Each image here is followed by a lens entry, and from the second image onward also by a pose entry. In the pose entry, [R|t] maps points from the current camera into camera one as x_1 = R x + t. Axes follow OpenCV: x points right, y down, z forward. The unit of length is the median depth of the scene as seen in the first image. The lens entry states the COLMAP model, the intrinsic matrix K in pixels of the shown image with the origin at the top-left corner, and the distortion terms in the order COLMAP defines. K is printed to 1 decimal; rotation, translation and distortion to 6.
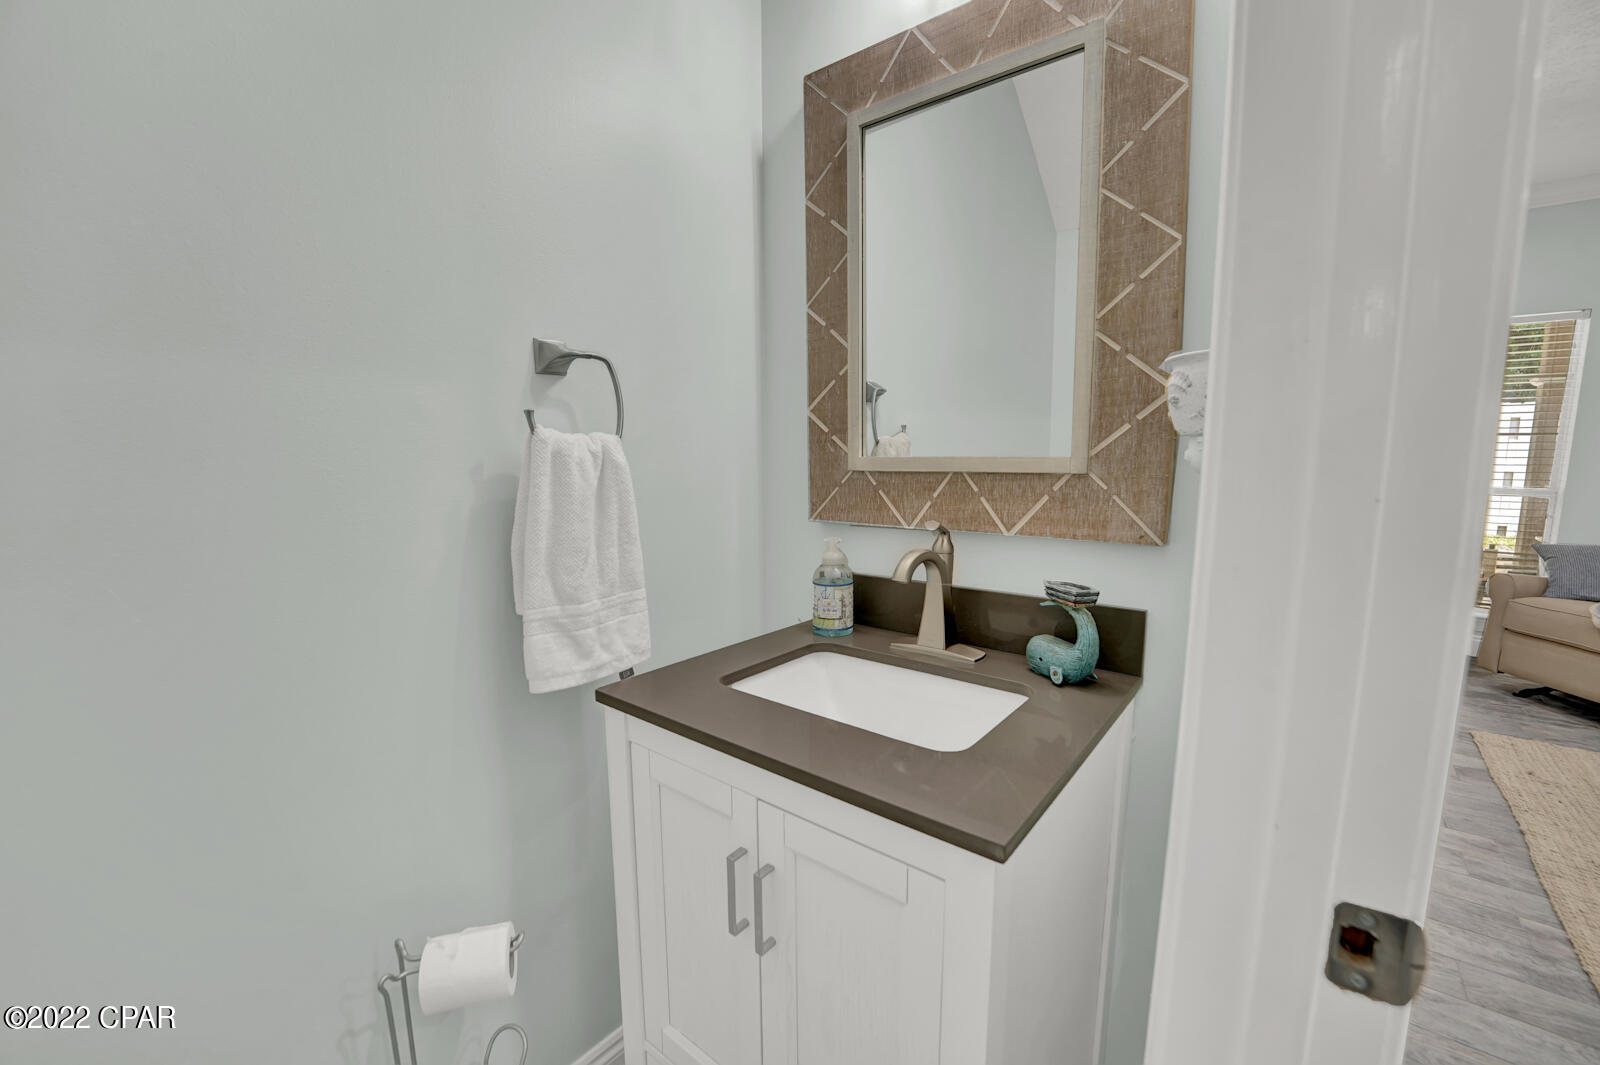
lens RADIAL K [[652.2, 0, 799.8], [0, 652.2, 547.5], [0, 0, 1]] dist [-0.026176, 0.001666]
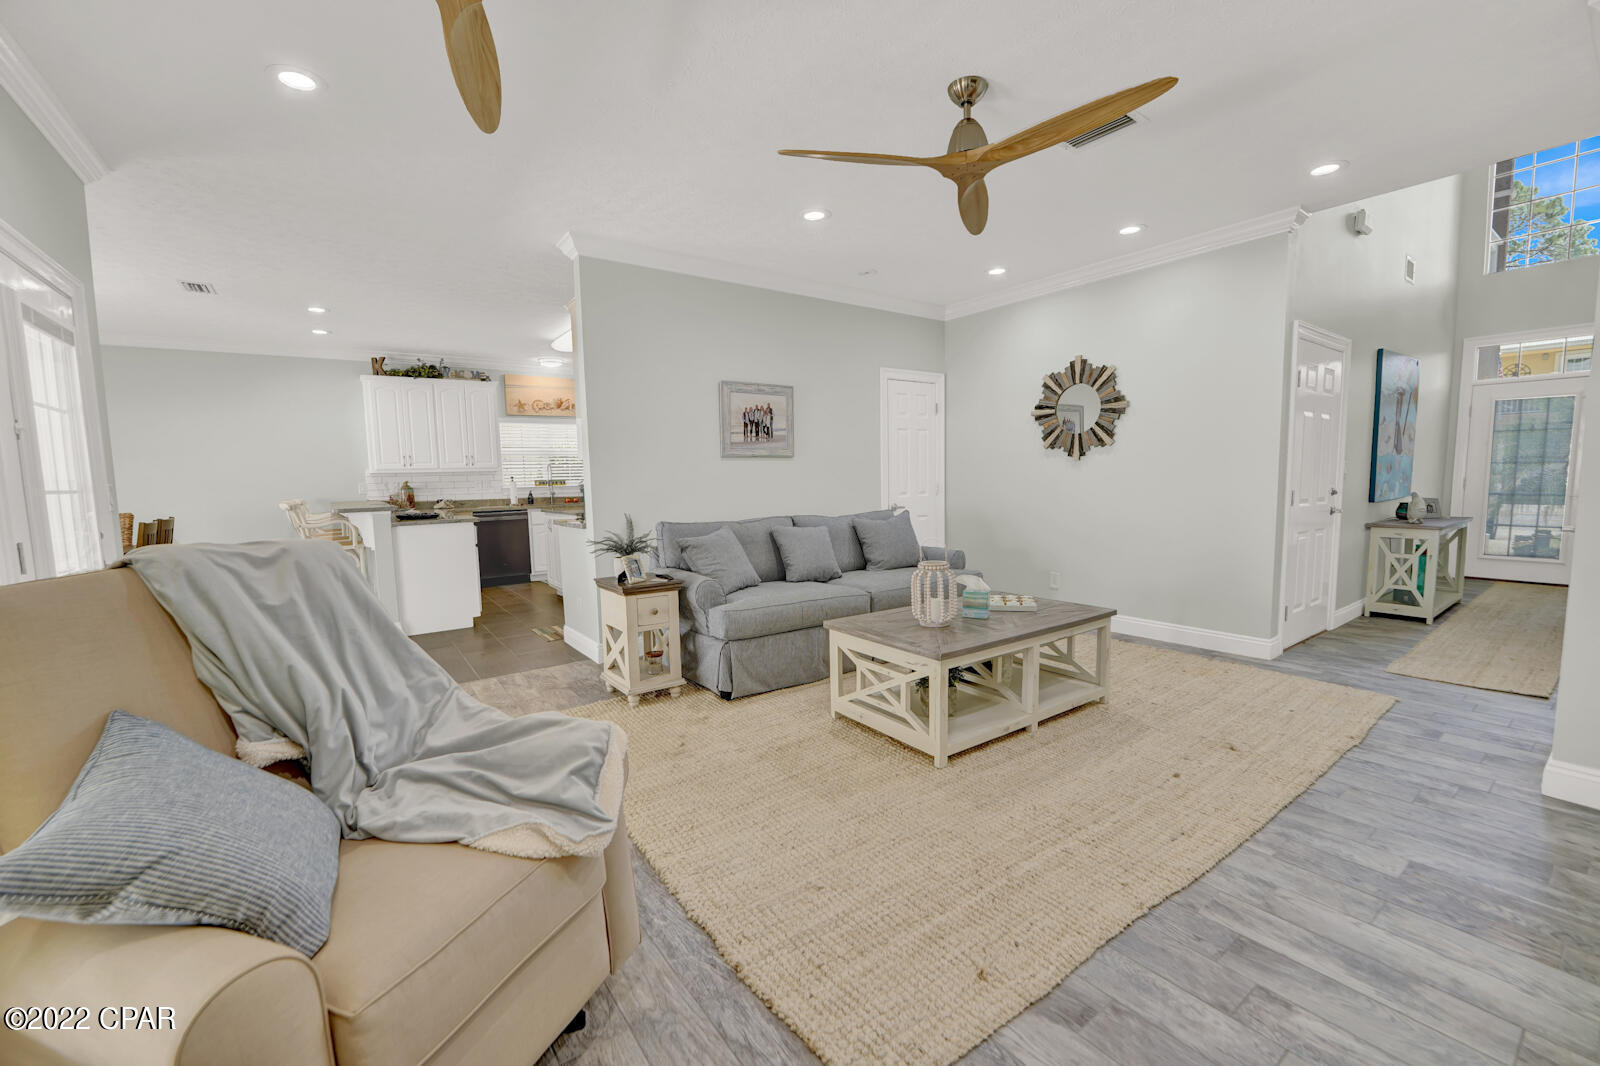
lens RADIAL K [[649.5, 0, 789.2], [0, 649.5, 541.6], [0, 0, 1]] dist [-0.032082, 0.005094]
pose [[-0.962268, -0.001423, 0.272101, 0.752188], [0.062958, 0.971687, 0.227730, -0.137168], [-0.264721, 0.236268, -0.934933, 0.982528]]
